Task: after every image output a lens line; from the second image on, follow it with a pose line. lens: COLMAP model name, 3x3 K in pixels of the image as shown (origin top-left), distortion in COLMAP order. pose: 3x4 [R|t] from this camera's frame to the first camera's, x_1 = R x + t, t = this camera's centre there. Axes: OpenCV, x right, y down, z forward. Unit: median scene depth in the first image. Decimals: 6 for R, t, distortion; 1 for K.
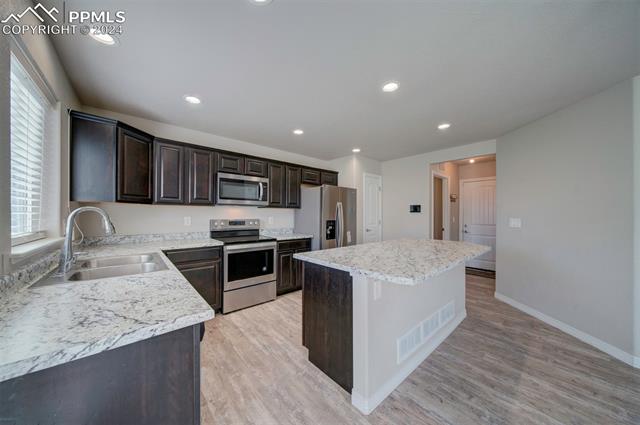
lens RADIAL K [[213.2, 0, 320.0], [0, 213.2, 212.5], [0, 0, 1]] dist [-0.000712, -0.000021]
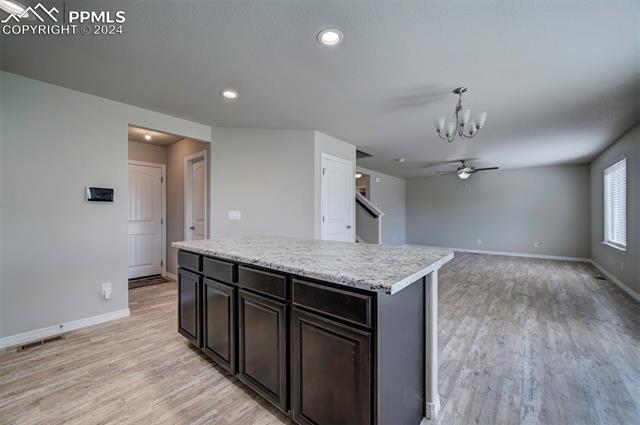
lens RADIAL K [[249.9, 0, 320.0], [0, 249.9, 212.5], [0, 0, 1]] dist [0.000042, 0.000021]
pose [[-0.135514, 0.003522, 0.990769, -0.371566], [-0.006895, 0.999966, -0.004498, 0.039867], [-0.990751, -0.007441, -0.135485, 0.771392]]
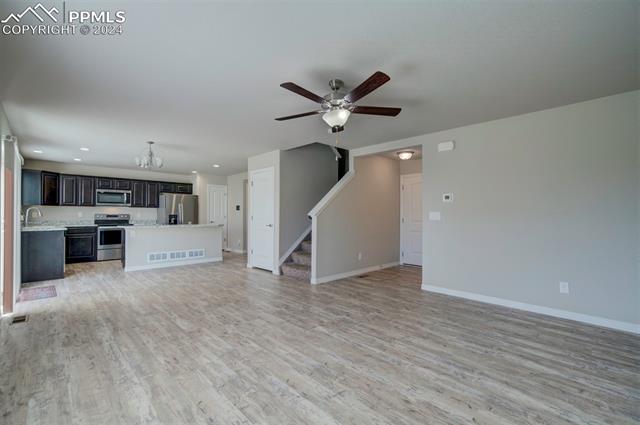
lens RADIAL K [[279.9, 0, 320.0], [0, 279.9, 212.5], [0, 0, 1]] dist [0.012541, 0.000368]
pose [[0.998976, -0.003444, 0.045105, 1.376881], [0.003521, 0.999992, -0.001619, 0.033571], [-0.045099, 0.001776, 0.998981, -1.577625]]
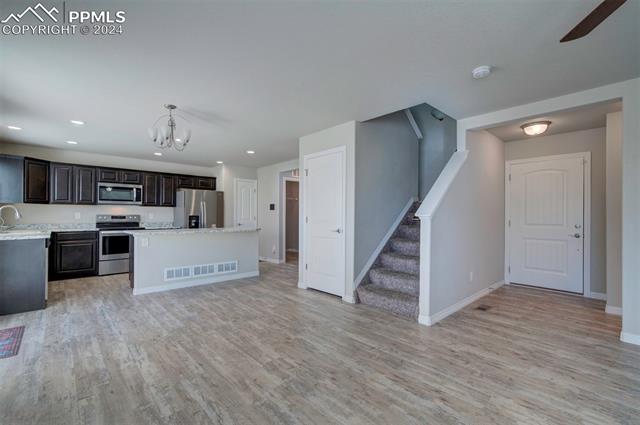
lens RADIAL K [[279.9, 0, 320.0], [0, 279.9, 212.5], [0, 0, 1]] dist [0.012541, 0.000368]
pose [[0.999800, -0.004200, 0.019577, 1.003989], [0.004305, 0.999977, -0.005283, 0.037315], [-0.019555, 0.005367, 0.999794, -0.969567]]
